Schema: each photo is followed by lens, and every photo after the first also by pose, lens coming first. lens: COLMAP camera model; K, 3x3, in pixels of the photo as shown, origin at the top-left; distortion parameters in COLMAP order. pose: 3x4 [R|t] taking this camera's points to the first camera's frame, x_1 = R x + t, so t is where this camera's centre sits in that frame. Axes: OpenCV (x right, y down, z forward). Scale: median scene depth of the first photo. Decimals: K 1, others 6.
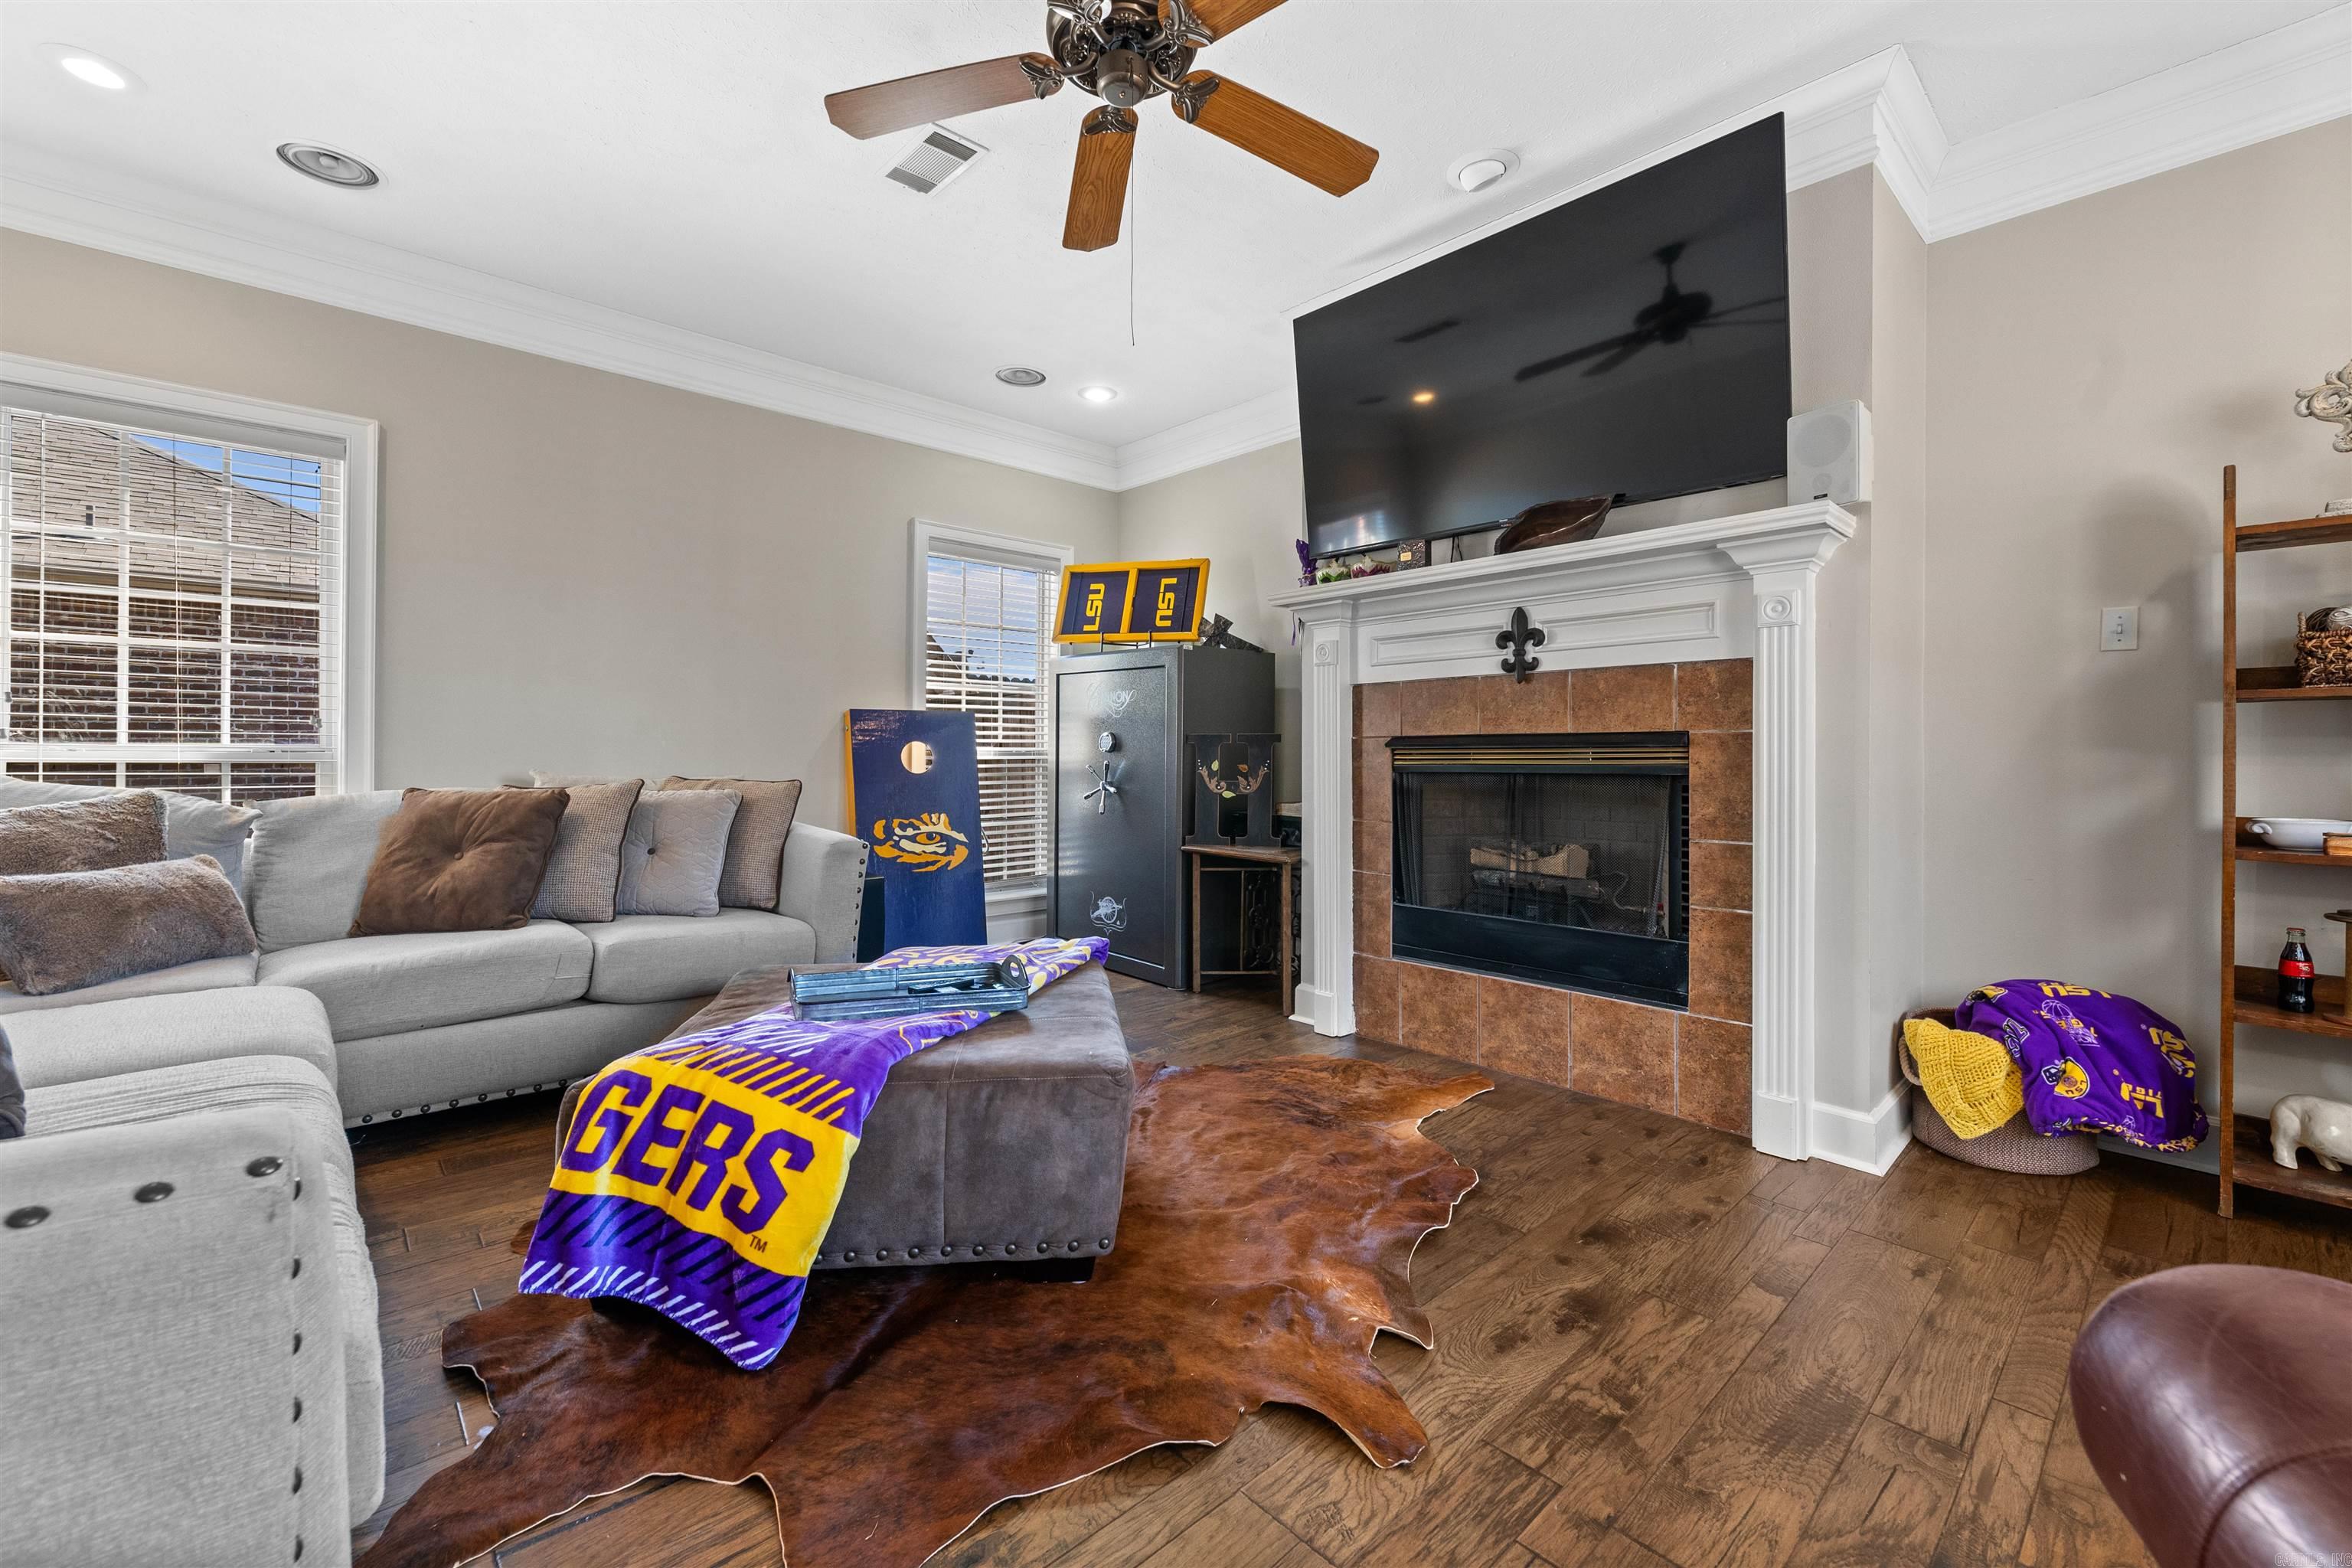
lens RADIAL K [[955.2, 0, 1173.5], [0, 955.2, 764.6], [0, 0, 1]] dist [0.002347, 0.000668]
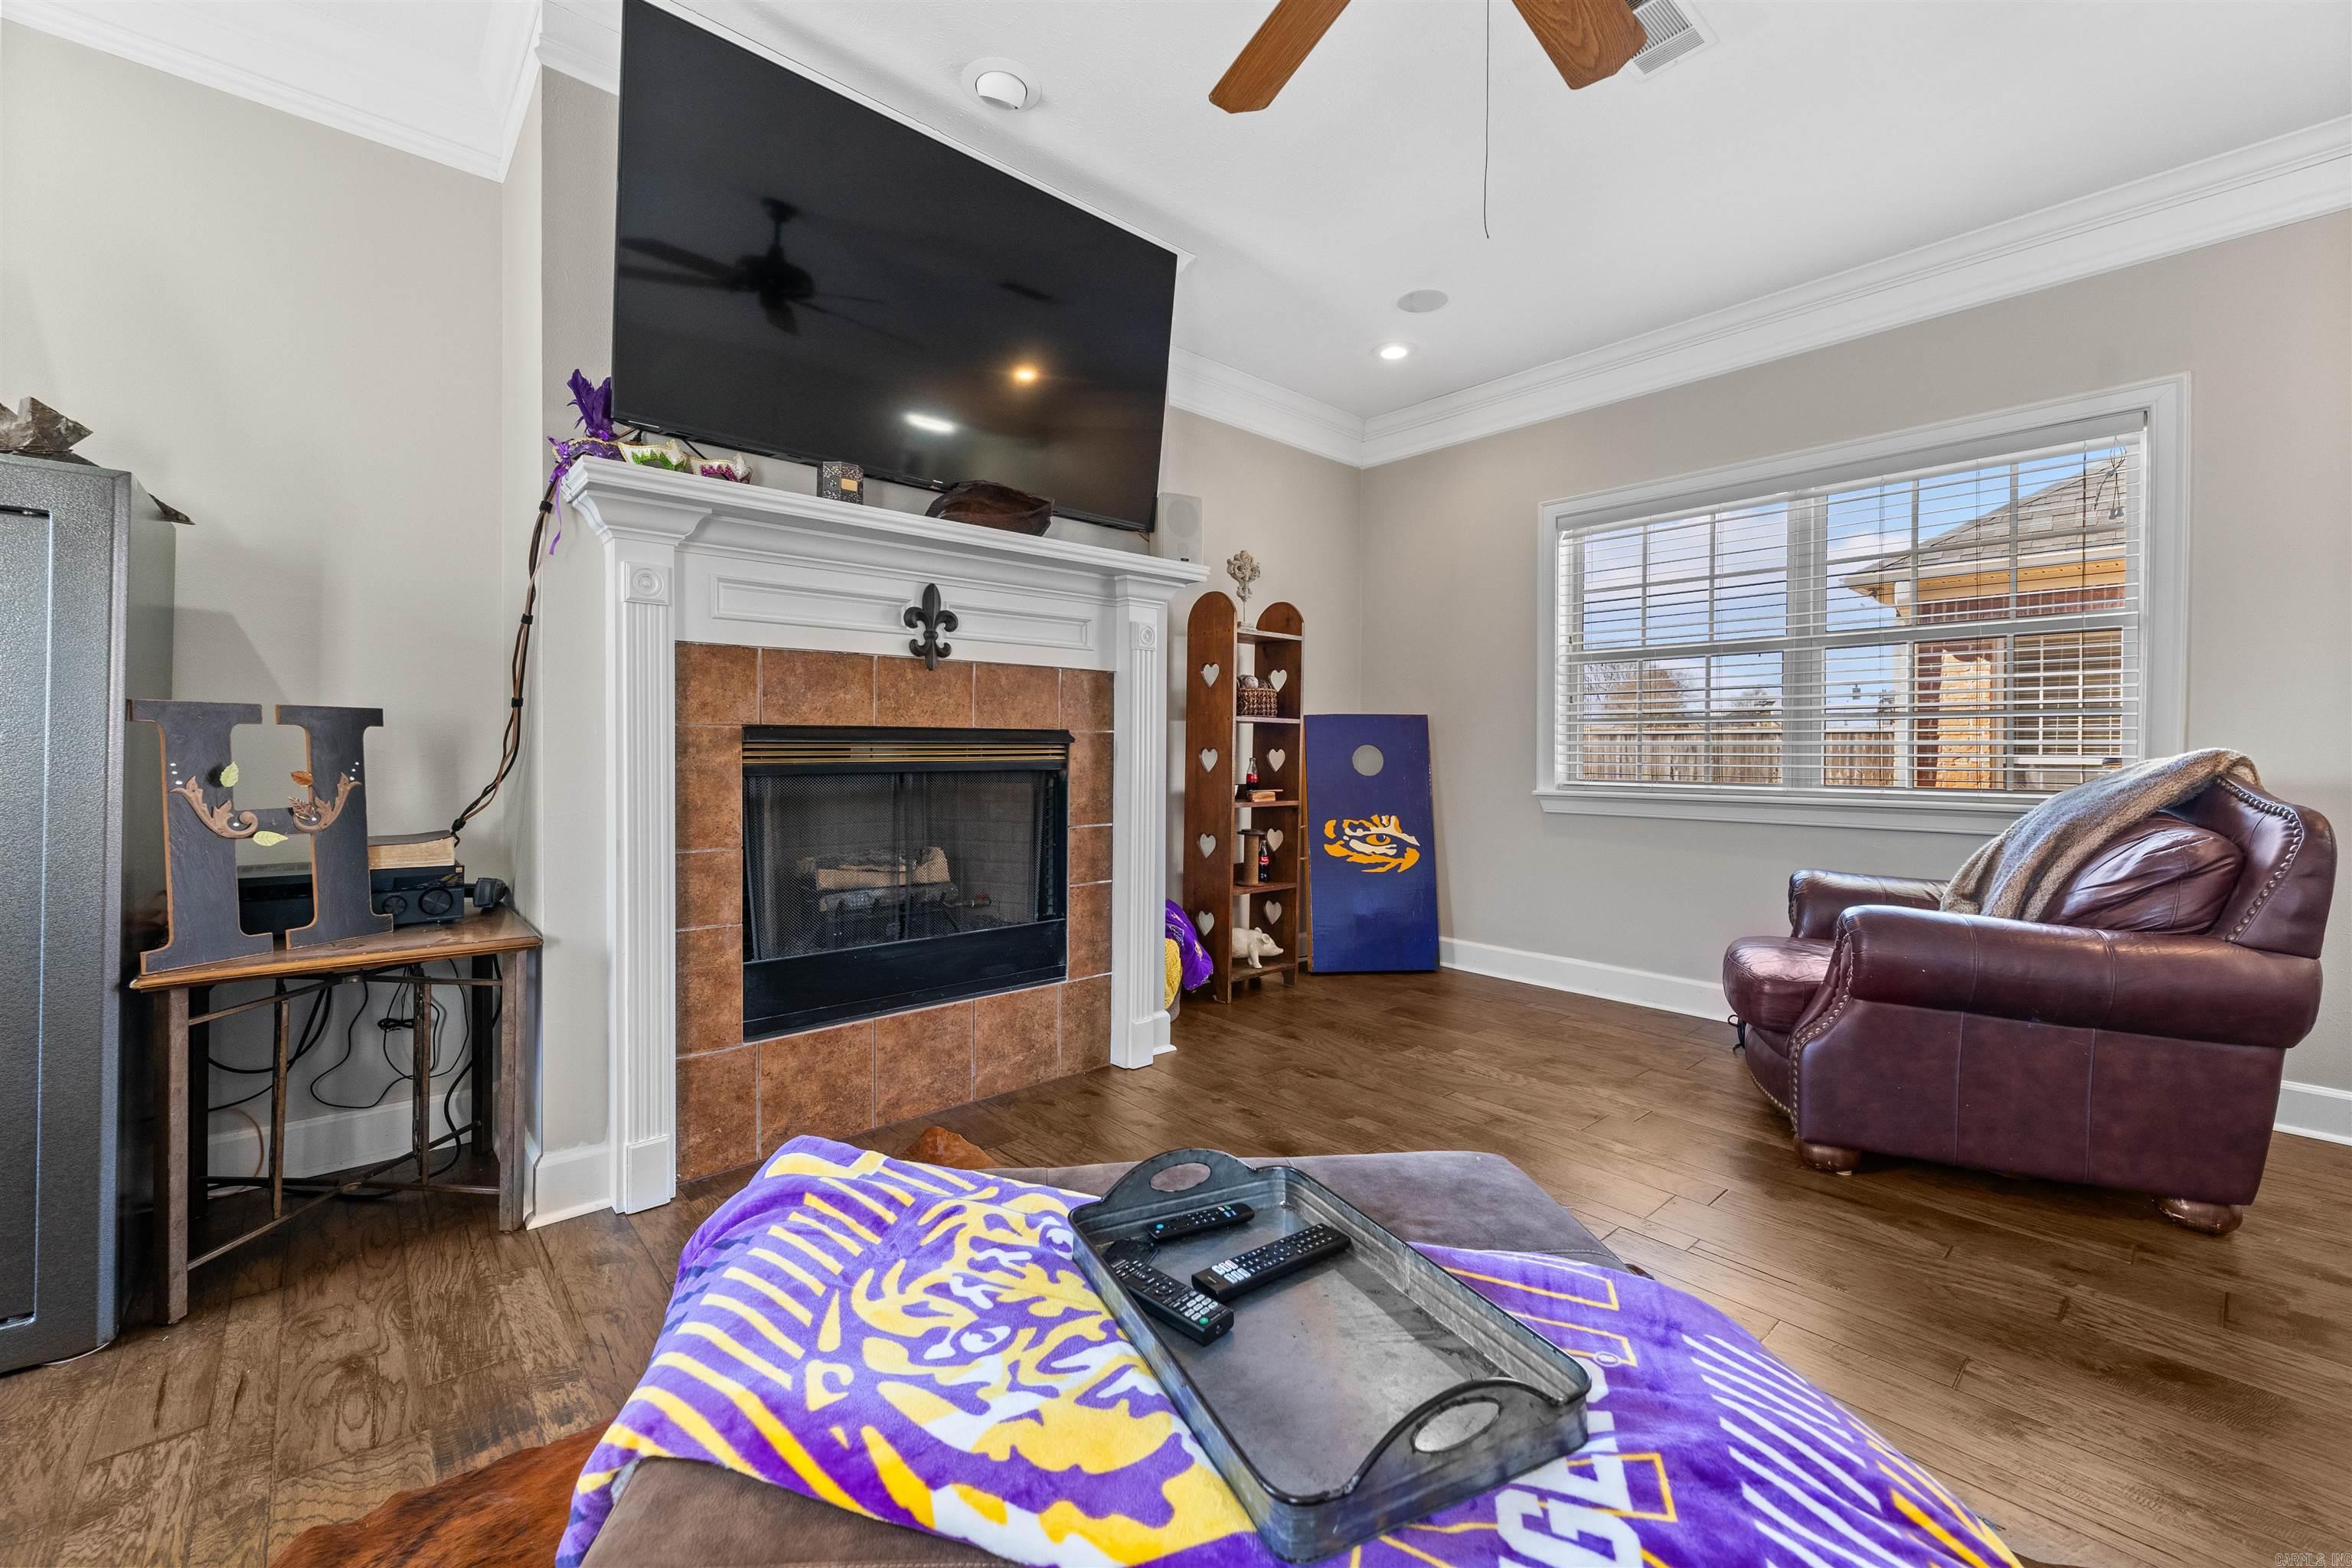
lens RADIAL K [[955.2, 0, 1173.5], [0, 955.2, 764.6], [0, 0, 1]] dist [0.002347, 0.000668]
pose [[0.021126, -0.018176, 0.999612, -0.514105], [0.004758, 0.999825, 0.018079, -0.012726], [-0.999765, 0.004374, 0.021209, 0.756004]]
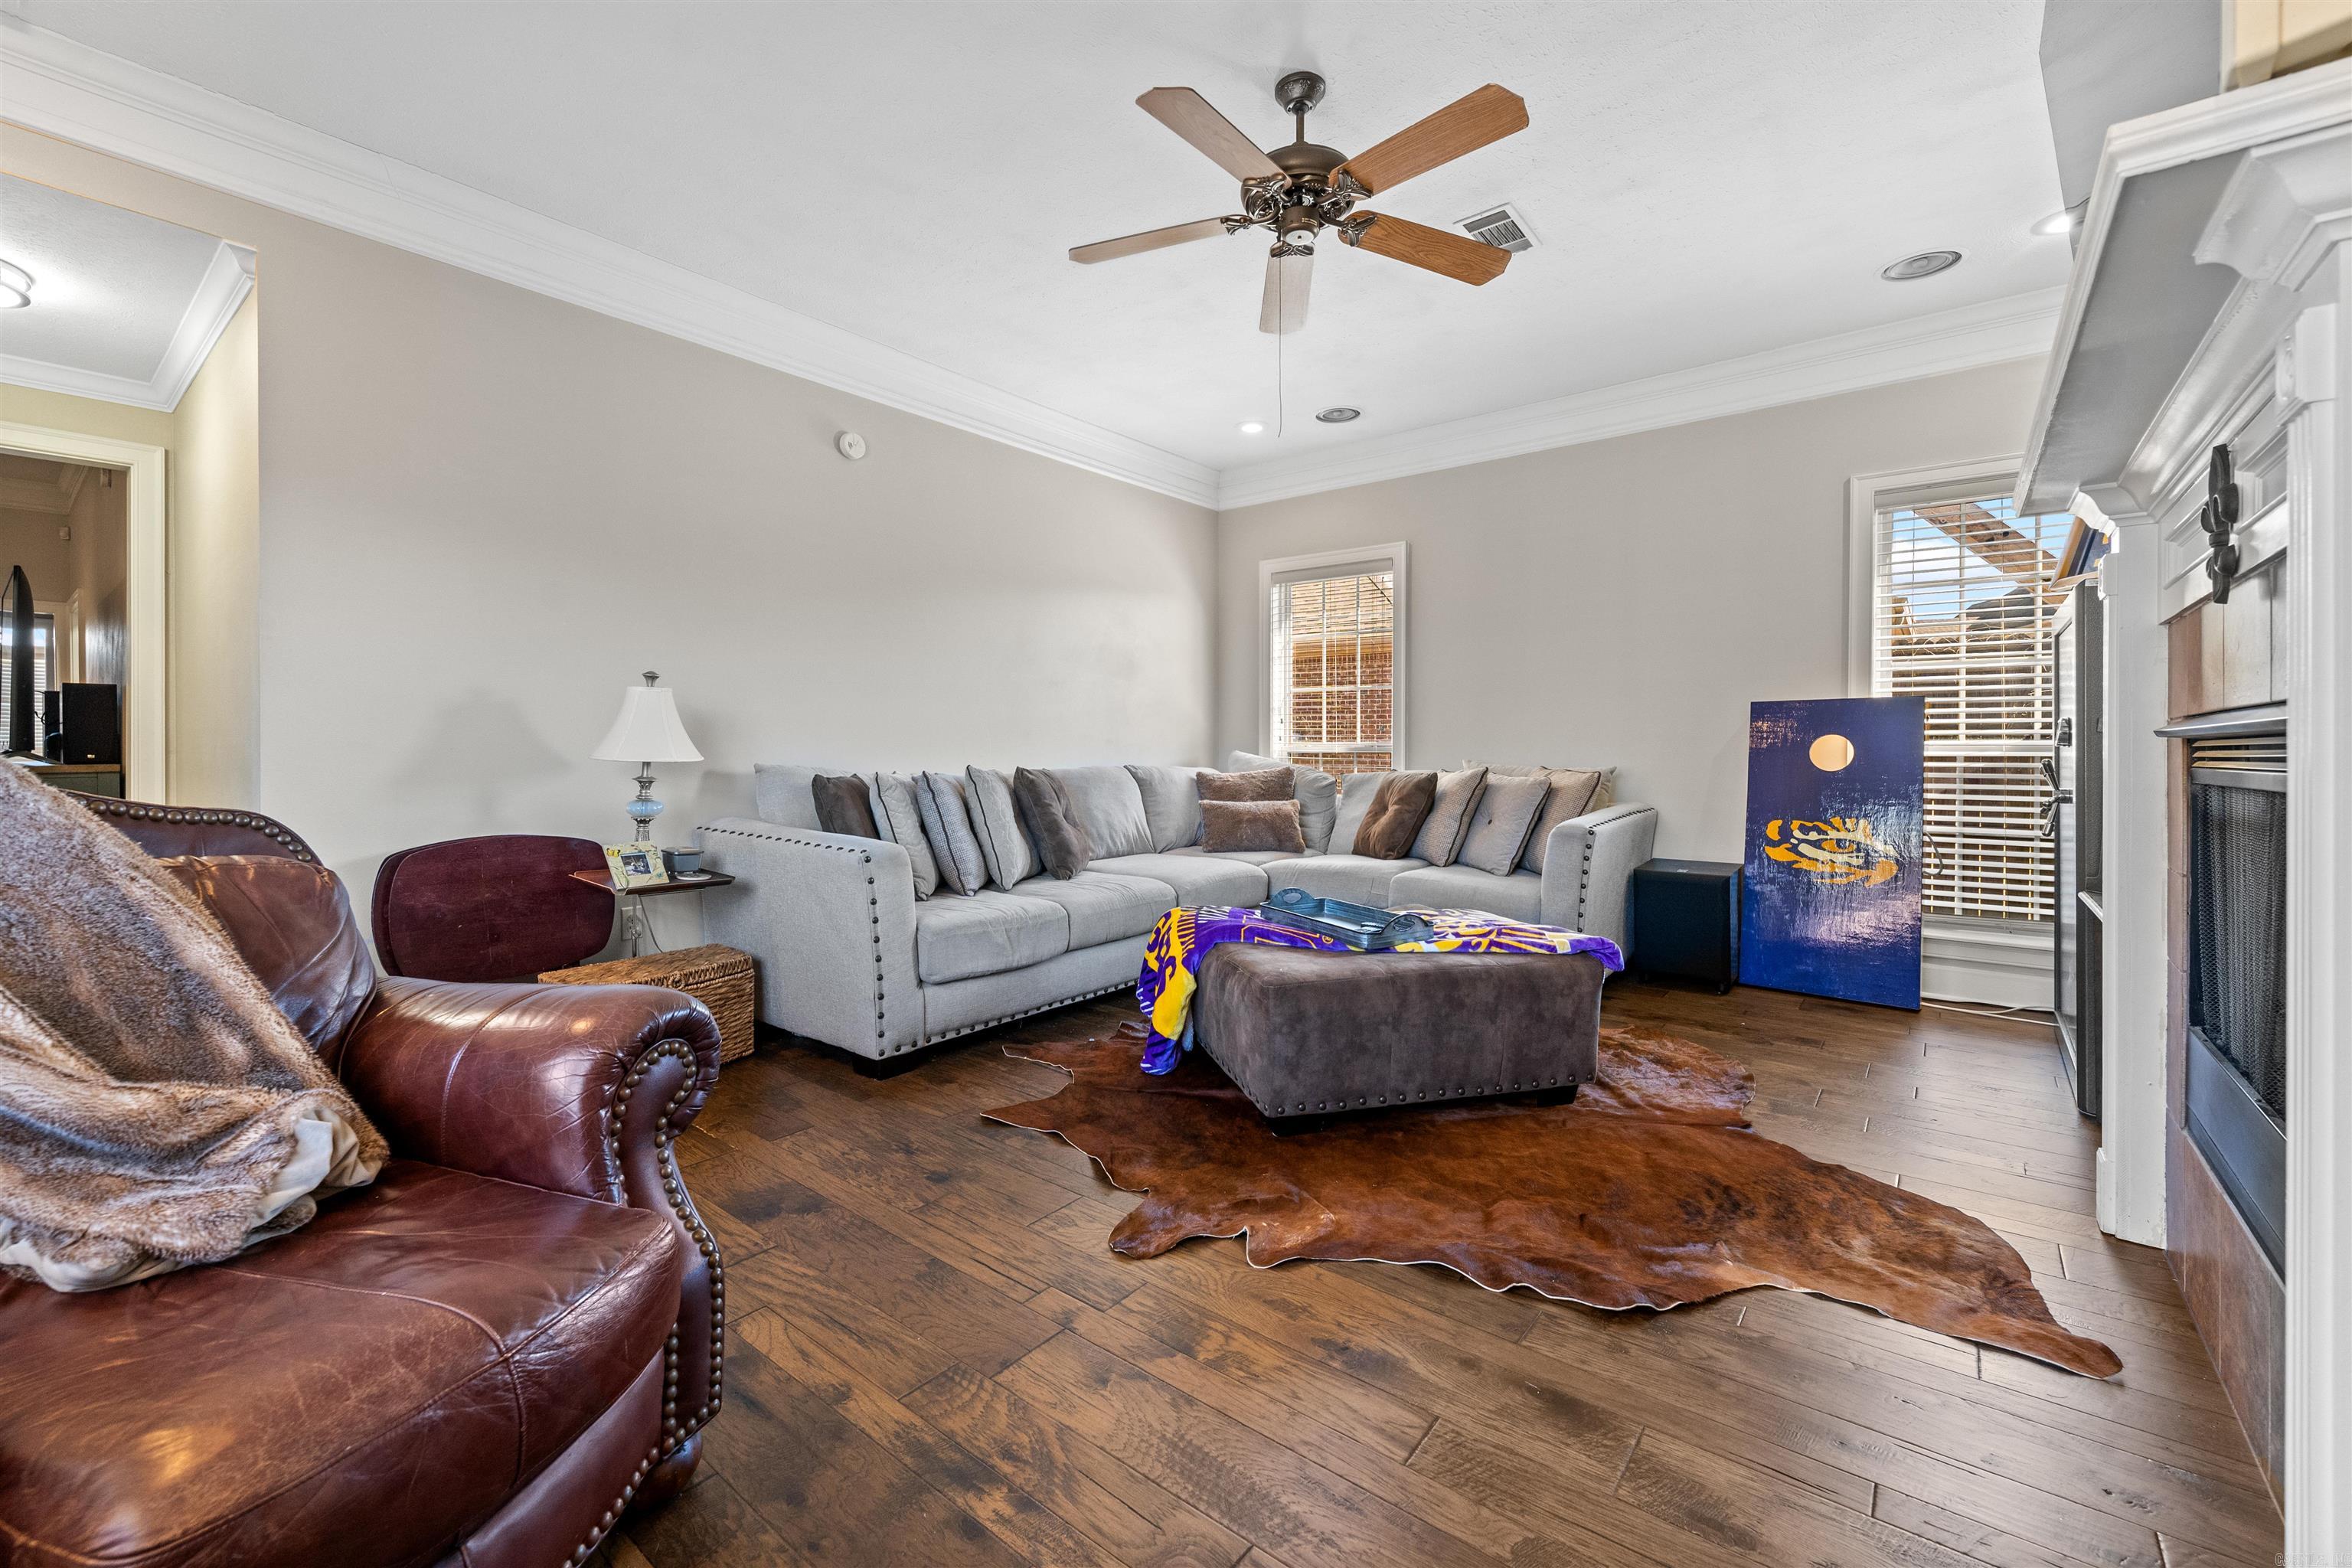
lens RADIAL K [[955.2, 0, 1173.5], [0, 955.2, 764.6], [0, 0, 1]] dist [0.002347, 0.000668]
pose [[0.157059, 0.017960, -0.987426, 0.759862], [-0.013526, 0.999780, 0.016033, -0.004037], [0.987497, 0.010837, 0.157267, 0.398272]]
